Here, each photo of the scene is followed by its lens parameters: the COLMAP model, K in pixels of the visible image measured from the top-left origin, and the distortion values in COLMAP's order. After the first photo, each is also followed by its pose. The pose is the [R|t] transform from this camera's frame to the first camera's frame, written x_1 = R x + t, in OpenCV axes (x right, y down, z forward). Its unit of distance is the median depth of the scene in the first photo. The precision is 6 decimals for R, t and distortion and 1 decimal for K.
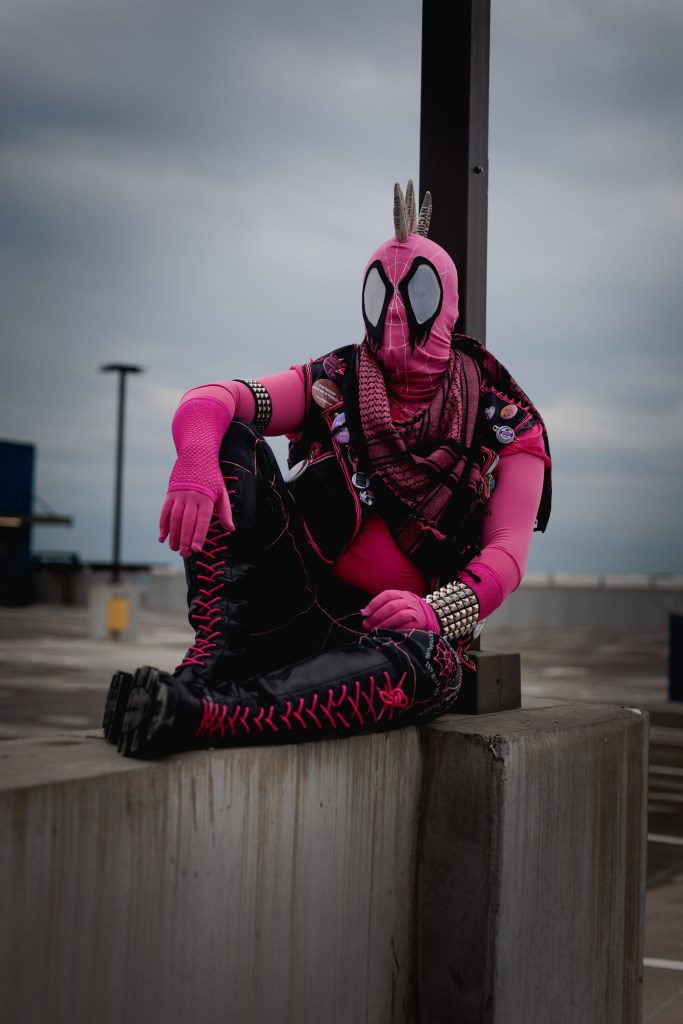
lens RADIAL K [[1496.5, 0, 362.2], [0, 1496.5, 512.2], [0, 0, 1]] dist [-0.032668, 0.016119]
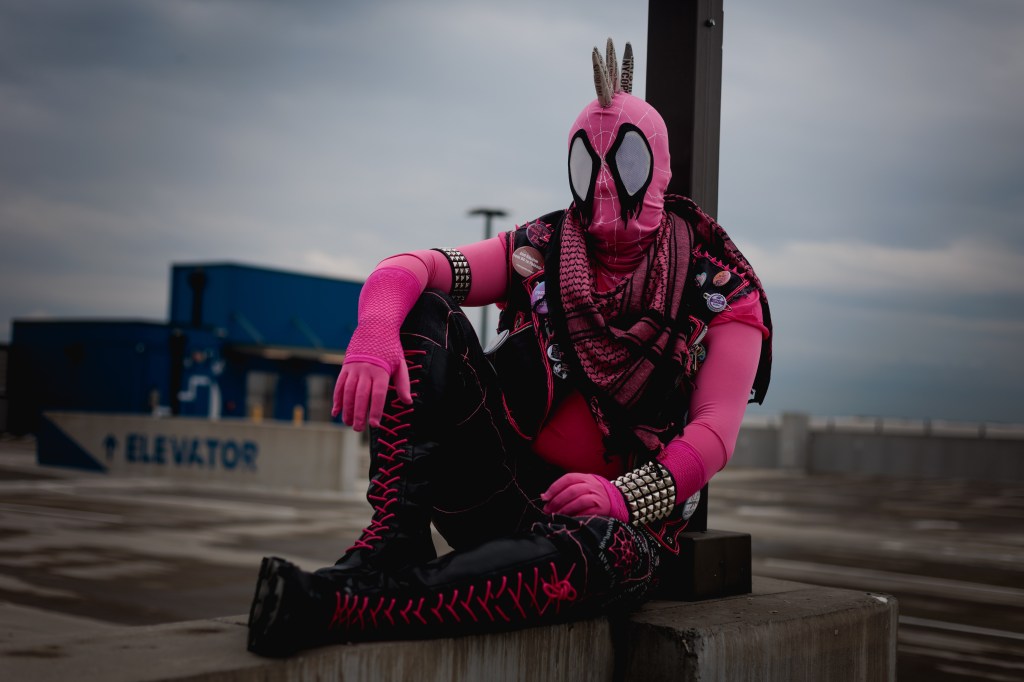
lens RADIAL K [[1496.5, 0, 512.0], [0, 1496.5, 341.0], [0, 0, 1]] dist [-0.032668, 0.016119]
pose [[0.985976, 0.001805, -0.166878, 0.138594], [-0.002732, 0.999982, -0.005324, -0.025883], [0.166865, 0.005705, 0.985963, 0.063426]]
